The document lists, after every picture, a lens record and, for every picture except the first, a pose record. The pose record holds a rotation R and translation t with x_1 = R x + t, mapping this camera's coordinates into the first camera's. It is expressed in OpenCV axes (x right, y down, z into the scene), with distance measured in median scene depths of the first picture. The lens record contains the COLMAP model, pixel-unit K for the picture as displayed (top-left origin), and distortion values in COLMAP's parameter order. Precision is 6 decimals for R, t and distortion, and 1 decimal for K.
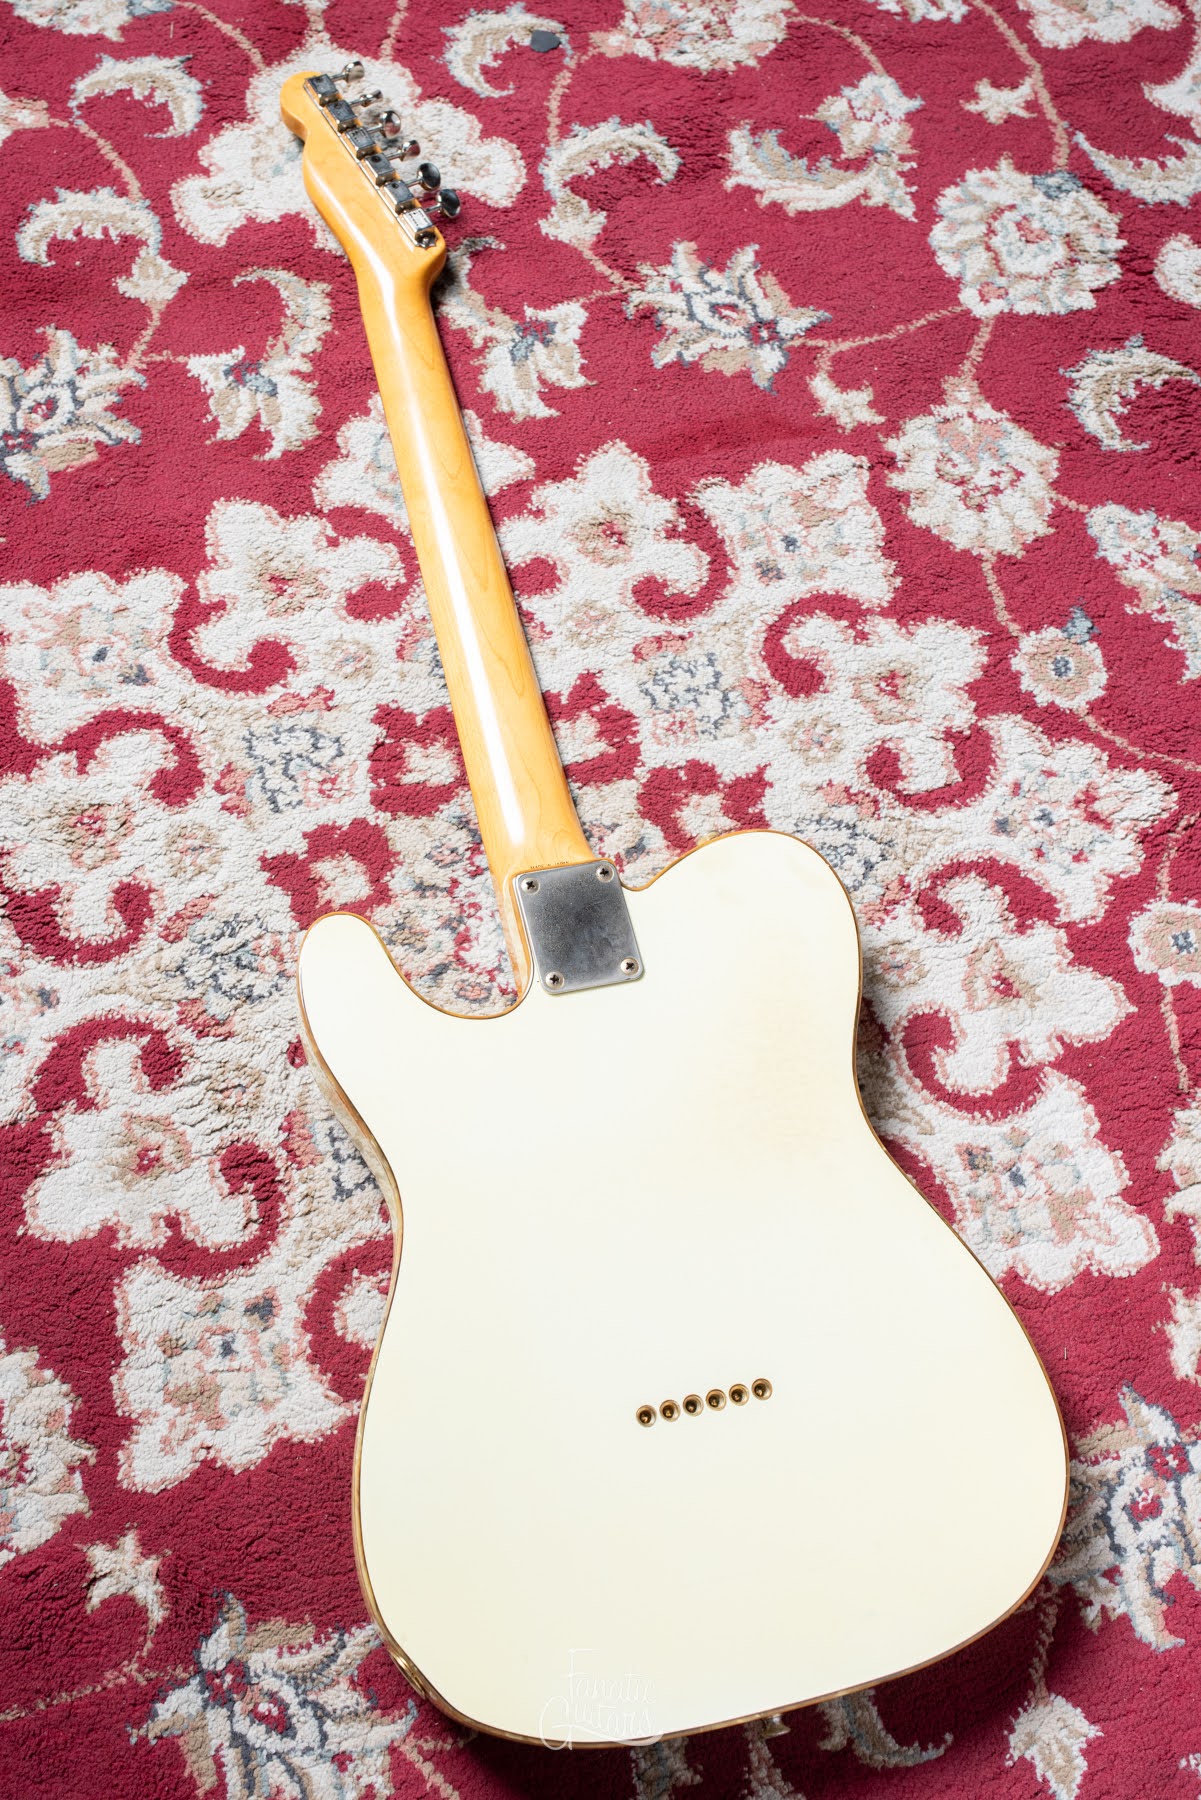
lens RADIAL K [[1882.0, 0, 545.8], [0, 1882.0, 904.4], [0, 0, 1]] dist [-0.069627, 0.085911]
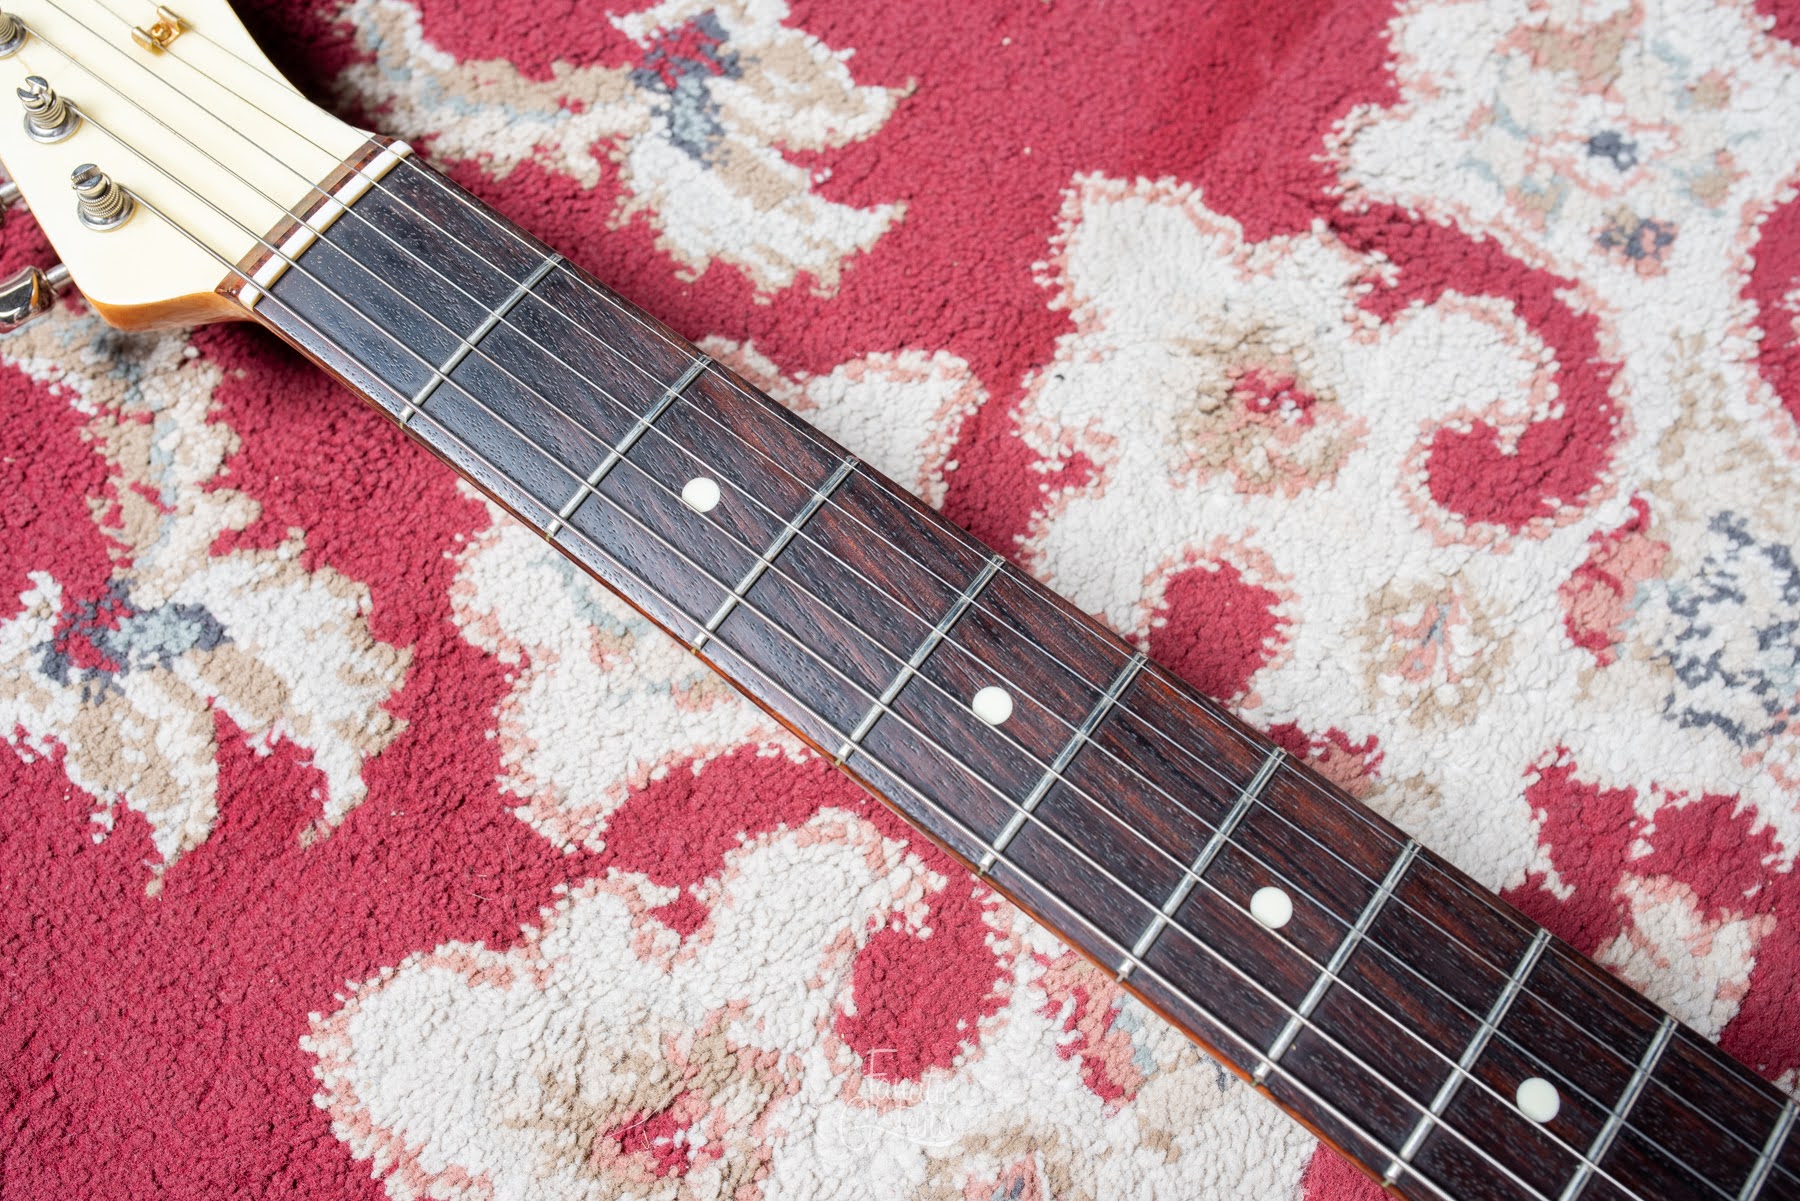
lens RADIAL K [[1830.7, 0, 895.0], [0, 1830.7, 600.2], [0, 0, 1]] dist [-0.076698, 0.092910]
pose [[0.776957, -0.602634, 0.182127, -0.118464], [0.590523, 0.797903, 0.120970, -0.274176], [-0.218220, 0.013562, 0.975805, 0.732606]]
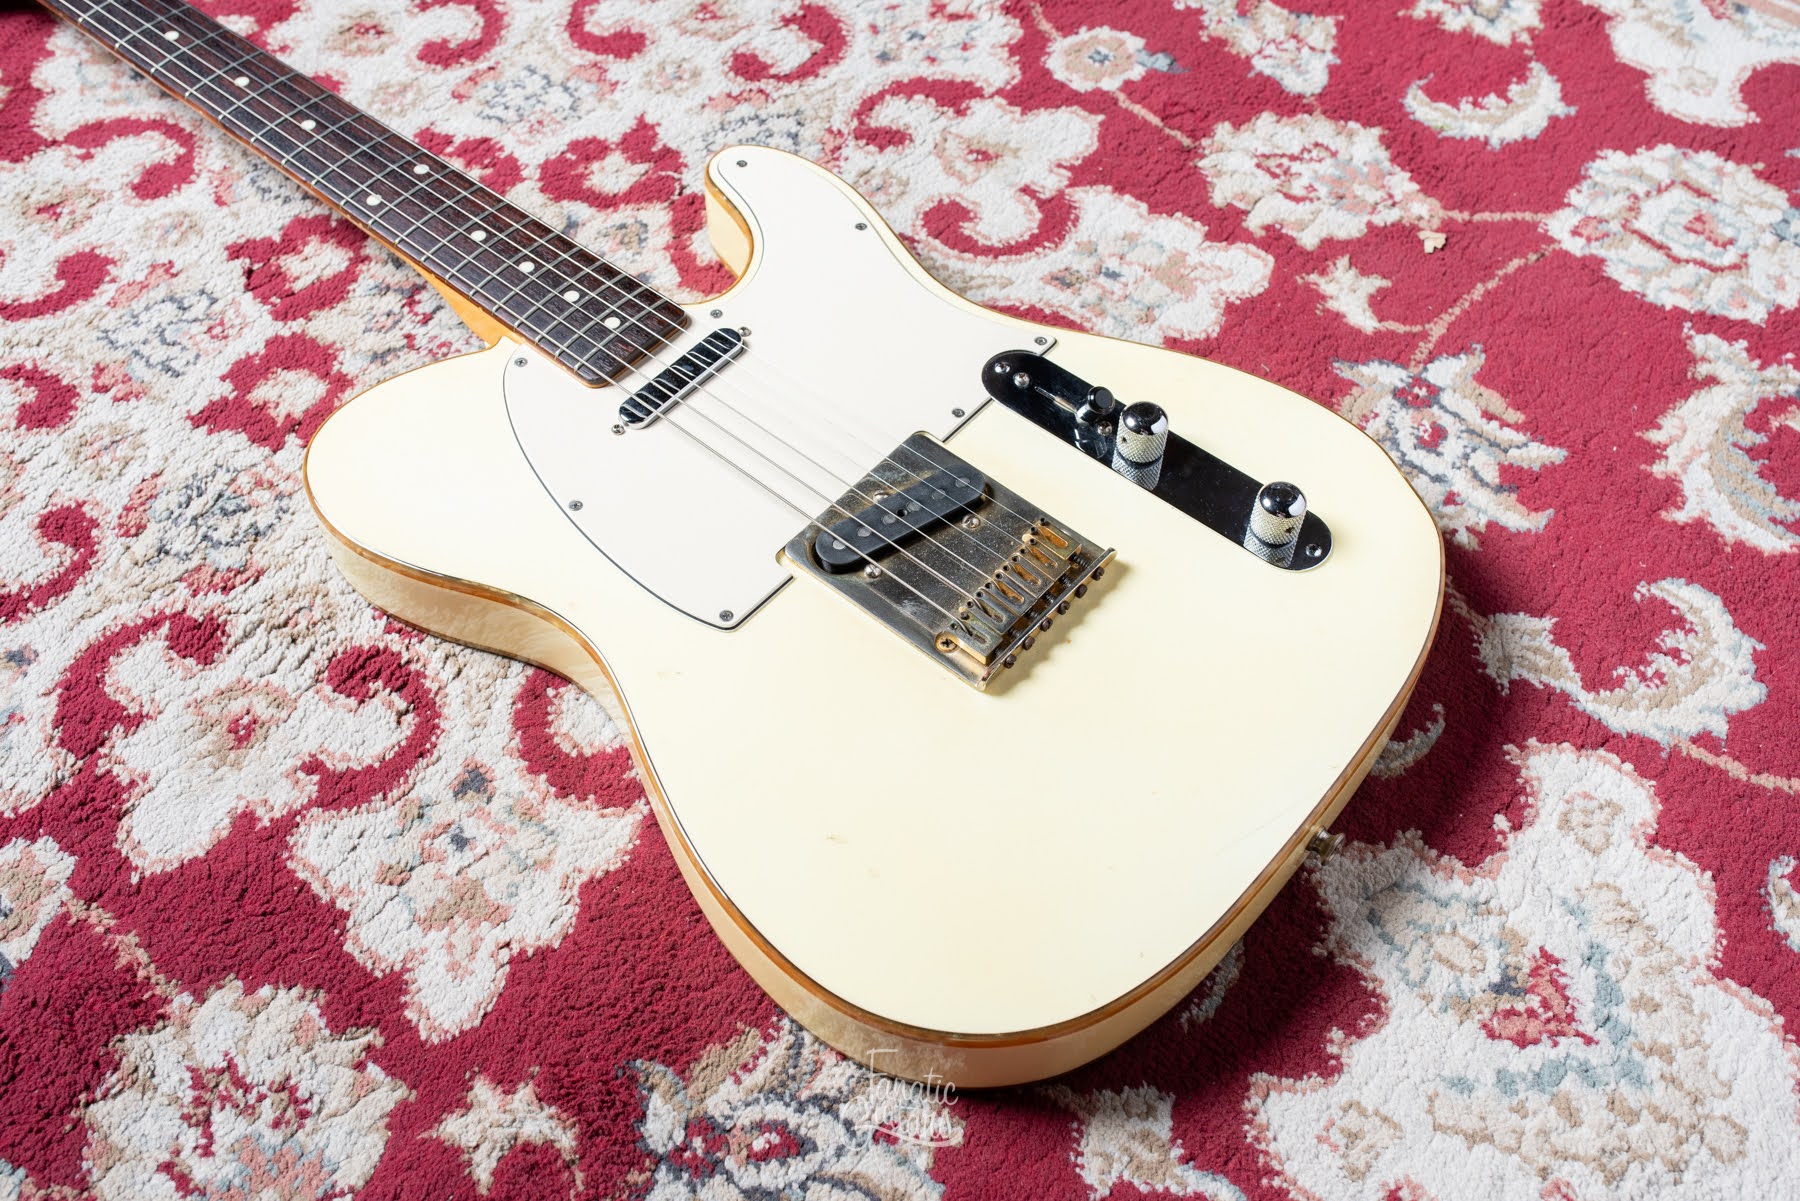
lens RADIAL K [[1756.5, 0, 895.3], [0, 1756.5, 607.2], [0, 0, 1]] dist [-0.075563, 0.102535]
pose [[0.804567, -0.502076, 0.317162, -0.185216], [0.558532, 0.821209, -0.116869, 0.308330], [-0.201779, 0.271174, 0.941143, 0.234930]]
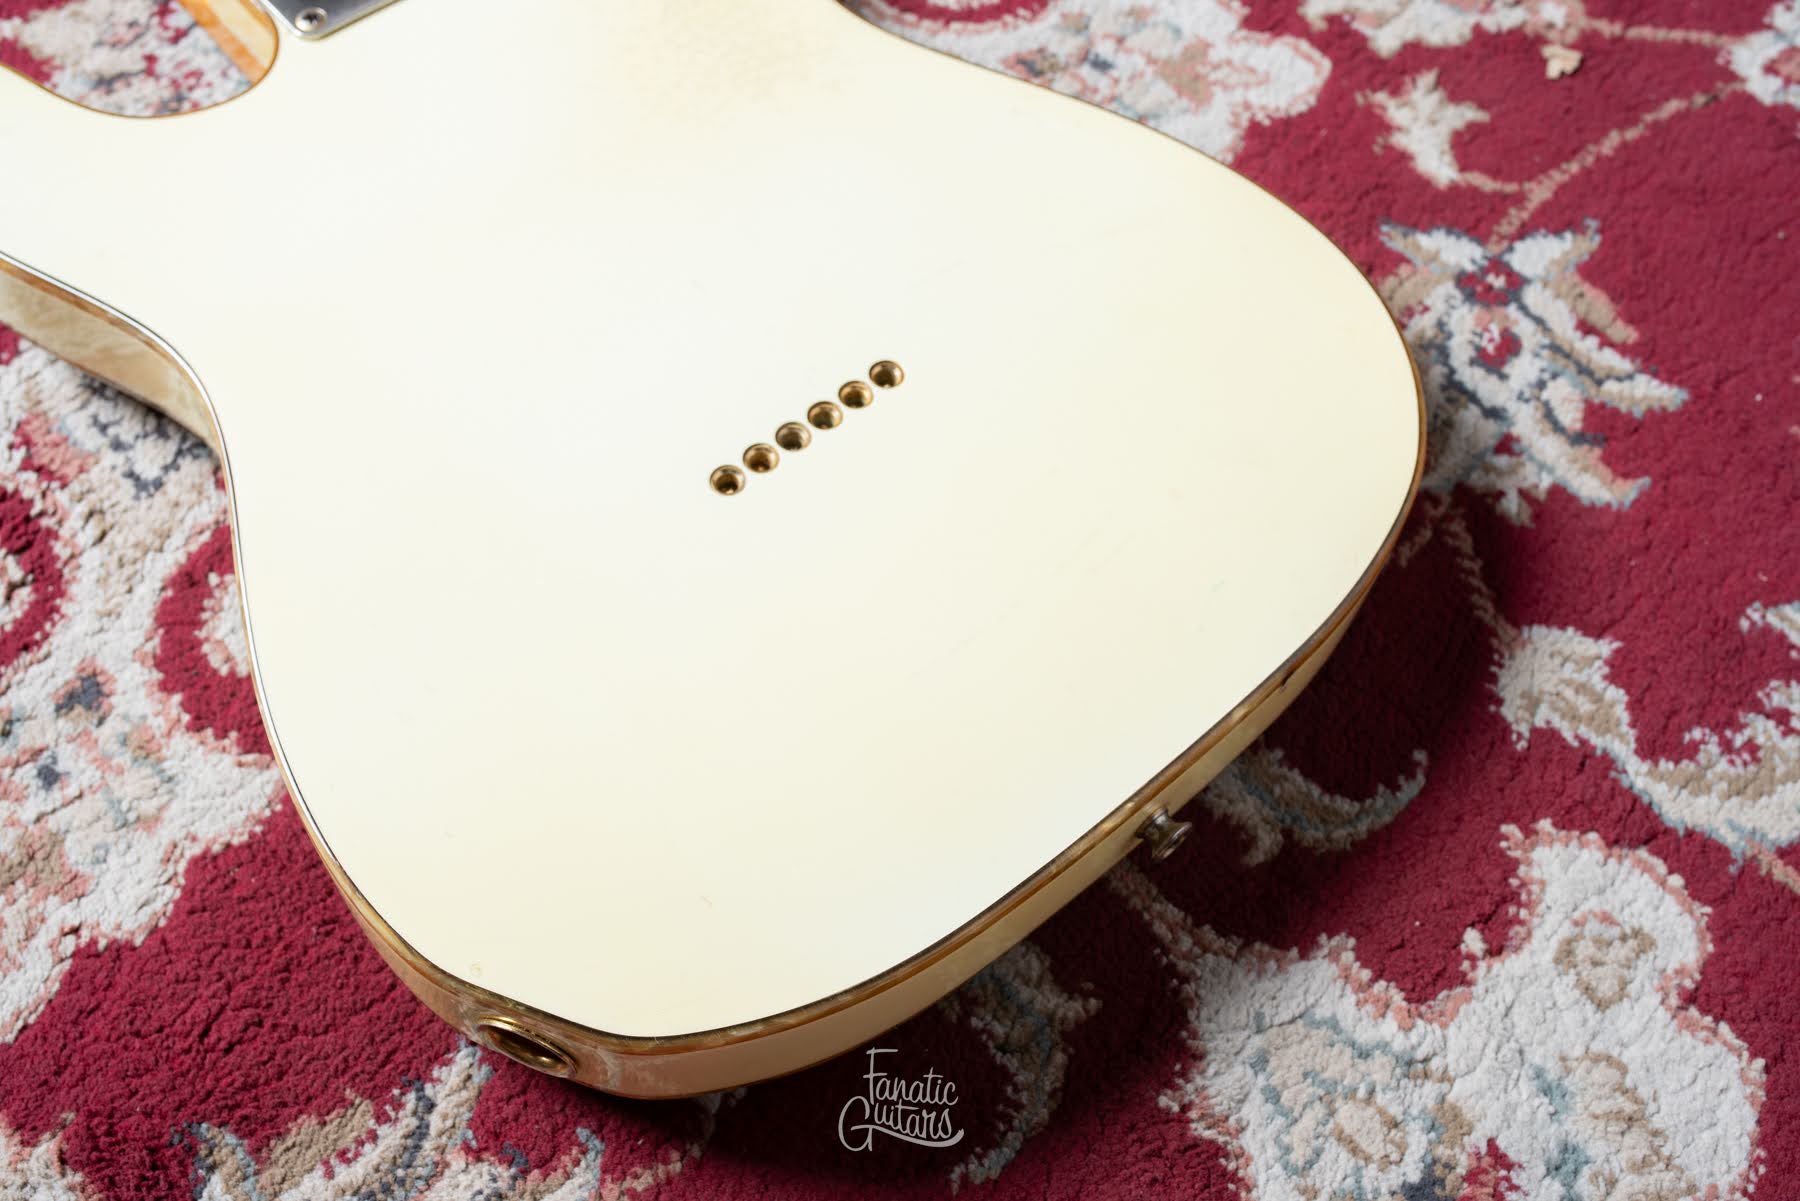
lens RADIAL K [[1792.4, 0, 894.7], [0, 1792.4, 608.7], [0, 0, 1]] dist [-0.071005, 0.086307]
pose [[0.880765, -0.439036, 0.177485, -0.013805], [0.450602, 0.892255, -0.028974, 0.292207], [-0.145641, 0.105494, 0.983697, 0.379643]]
